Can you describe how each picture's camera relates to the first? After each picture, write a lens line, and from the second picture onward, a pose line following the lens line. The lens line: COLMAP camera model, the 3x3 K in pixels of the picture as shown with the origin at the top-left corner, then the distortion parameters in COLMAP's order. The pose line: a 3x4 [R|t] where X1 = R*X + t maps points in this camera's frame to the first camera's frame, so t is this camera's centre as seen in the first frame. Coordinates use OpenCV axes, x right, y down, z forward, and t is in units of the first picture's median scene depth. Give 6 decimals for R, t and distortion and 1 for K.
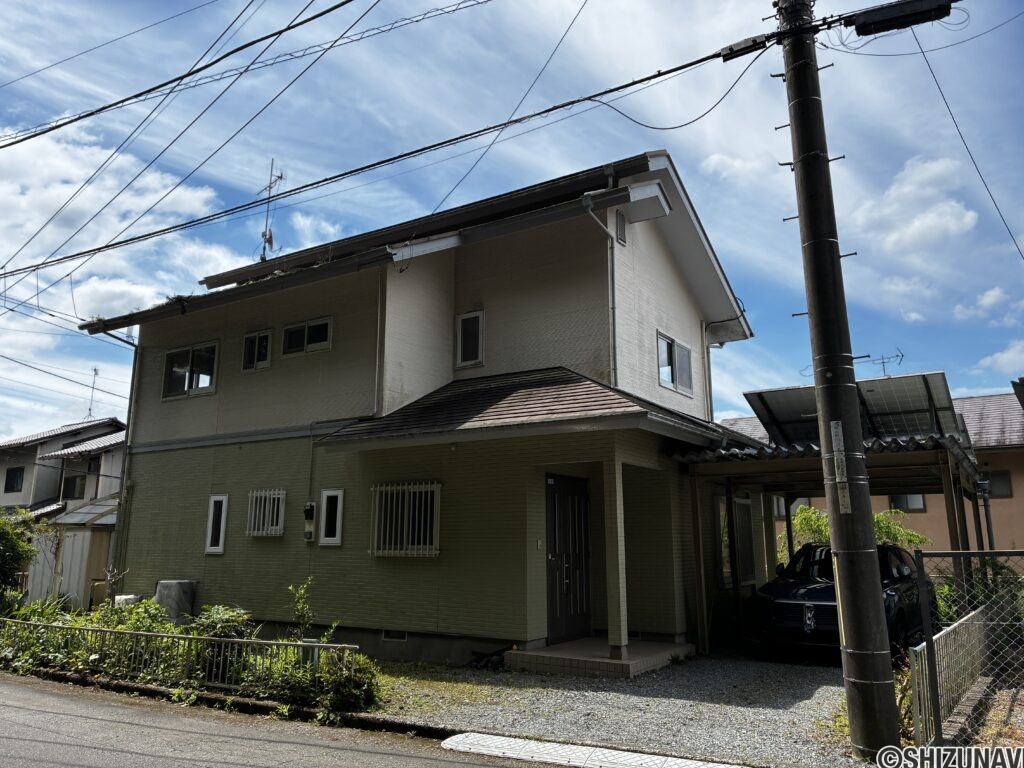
lens RADIAL K [[767.1, 0, 514.5], [0, 767.1, 384.3], [0, 0, 1]] dist [0.068502, -0.077395]
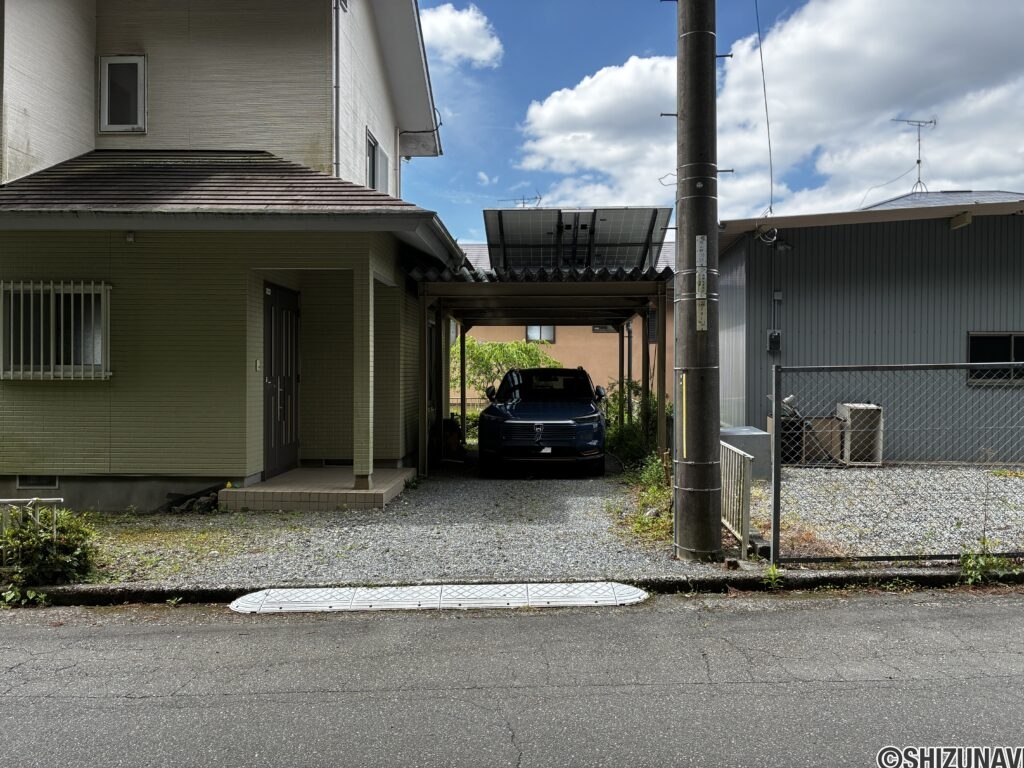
lens RADIAL K [[767.1, 0, 514.5], [0, 767.1, 384.3], [0, 0, 1]] dist [0.068502, -0.077395]
pose [[0.855968, -0.001764, 0.517025, -0.165251], [-0.109344, 0.976758, 0.184359, 0.045858], [-0.505334, -0.214339, 0.835881, 0.166713]]
